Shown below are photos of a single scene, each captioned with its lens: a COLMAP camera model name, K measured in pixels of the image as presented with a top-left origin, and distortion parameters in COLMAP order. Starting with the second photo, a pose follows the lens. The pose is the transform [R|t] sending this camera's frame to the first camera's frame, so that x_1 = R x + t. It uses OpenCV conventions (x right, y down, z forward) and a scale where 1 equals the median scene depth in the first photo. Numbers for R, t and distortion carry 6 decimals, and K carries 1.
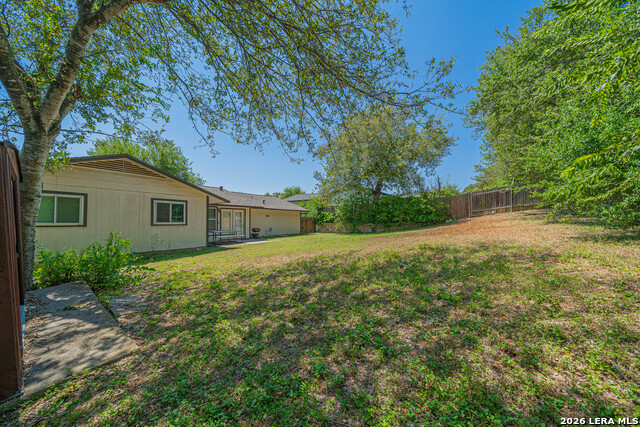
lens RADIAL K [[221.5, 0, 320.0], [0, 221.5, 219.0], [0, 0, 1]] dist [-0.004122, -0.000365]
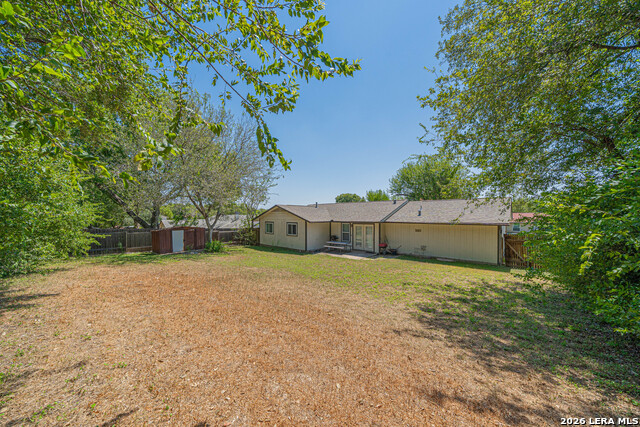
lens RADIAL K [[221.5, 0, 319.0], [0, 221.5, 216.1], [0, 0, 1]] dist [-0.004122, -0.000365]
pose [[-0.109993, -0.006924, -0.993908, 1.259349], [0.004739, 0.999961, -0.007491, -0.132948], [0.993921, -0.005535, -0.109956, 1.511349]]
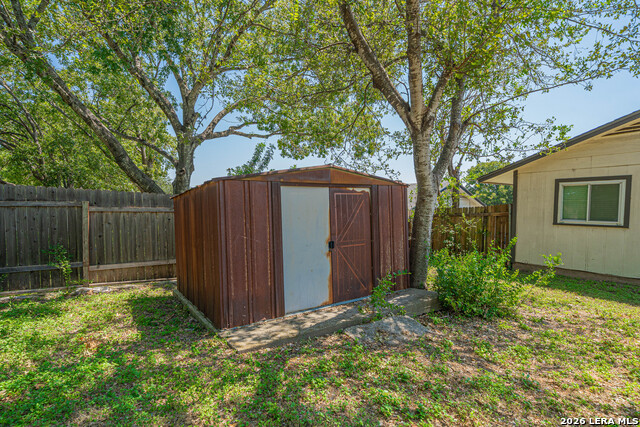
lens RADIAL K [[329.3, 0, 318.0], [0, 329.3, 214.4], [0, 0, 1]] dist [0.003590, 0.000409]
pose [[-0.344273, 0.018737, -0.938683, 0.107006], [-0.000109, 0.999800, 0.019997, -0.019367], [0.938870, 0.006986, -0.344202, 0.407013]]
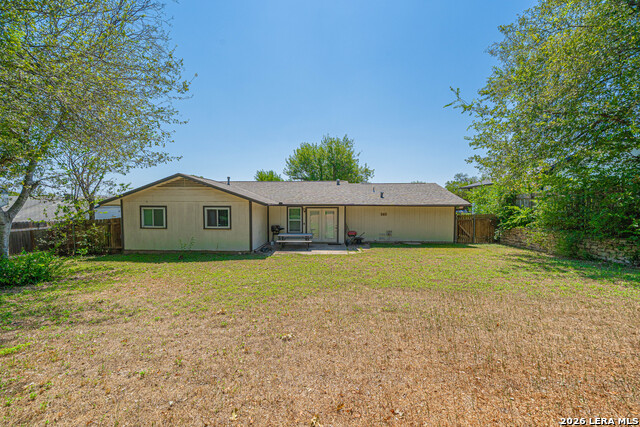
lens RADIAL K [[237.8, 0, 316.0], [0, 237.8, 215.1], [0, 0, 1]] dist [-0.006115, 0.000014]
pose [[0.547549, 0.024996, -0.836401, 0.612475], [0.006044, 0.999410, 0.033824, -0.083095], [0.836752, -0.023576, 0.547074, 0.799485]]
